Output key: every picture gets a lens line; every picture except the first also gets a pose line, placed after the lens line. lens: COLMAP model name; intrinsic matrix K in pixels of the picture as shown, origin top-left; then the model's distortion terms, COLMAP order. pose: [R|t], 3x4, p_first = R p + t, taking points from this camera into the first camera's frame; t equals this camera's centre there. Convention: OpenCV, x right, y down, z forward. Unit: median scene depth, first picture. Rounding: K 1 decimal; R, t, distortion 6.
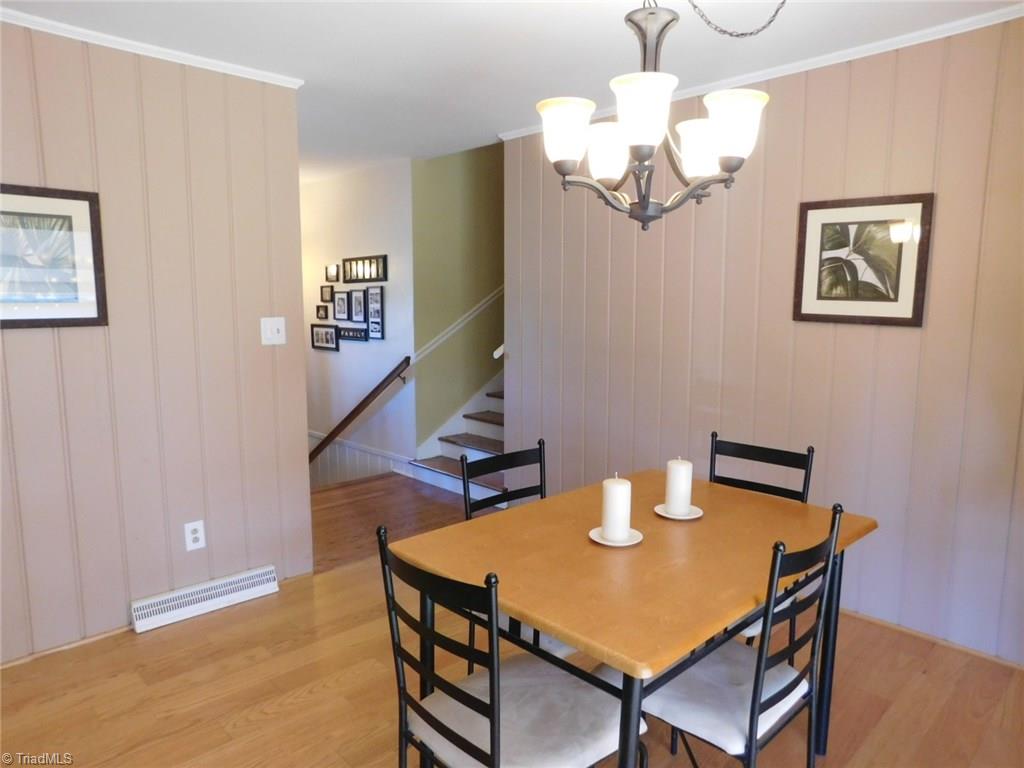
lens RADIAL K [[672.8, 0, 513.0], [0, 672.8, 385.7], [0, 0, 1]] dist [-0.063794, 0.025514]
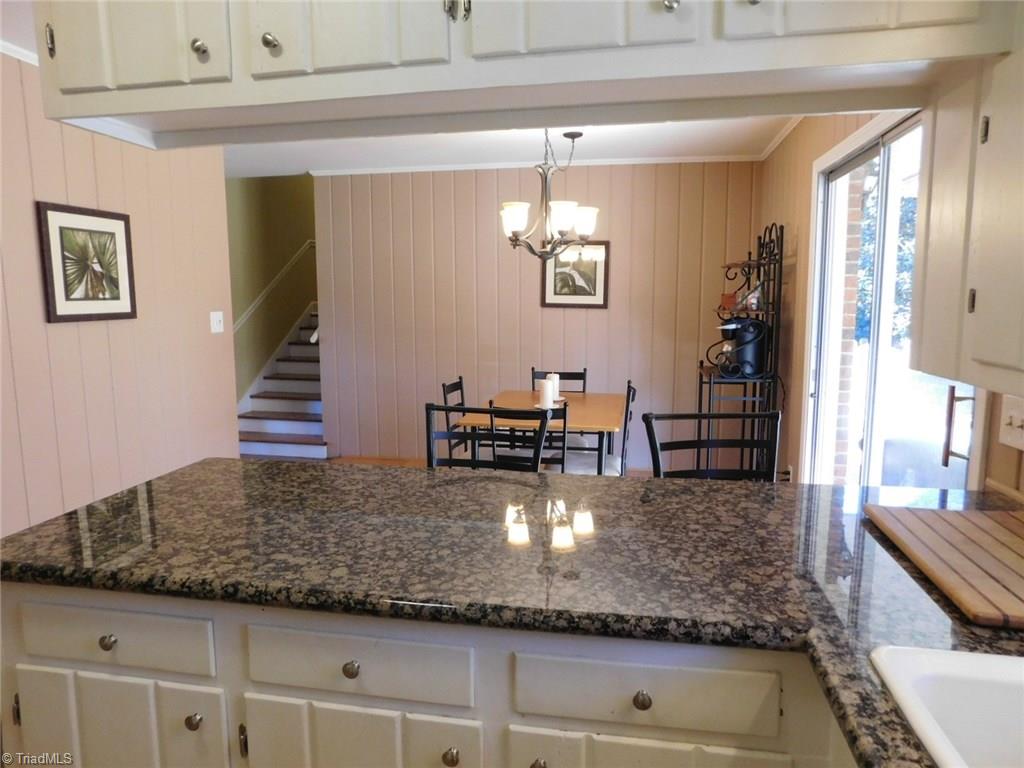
lens RADIAL K [[672.8, 0, 509.8], [0, 672.8, 382.8], [0, 0, 1]] dist [-0.063794, 0.025514]
pose [[0.818363, -0.077898, 0.569398, -0.729112], [0.077319, 0.996687, 0.025228, 0.054002], [-0.569476, 0.023380, 0.821675, -0.438212]]
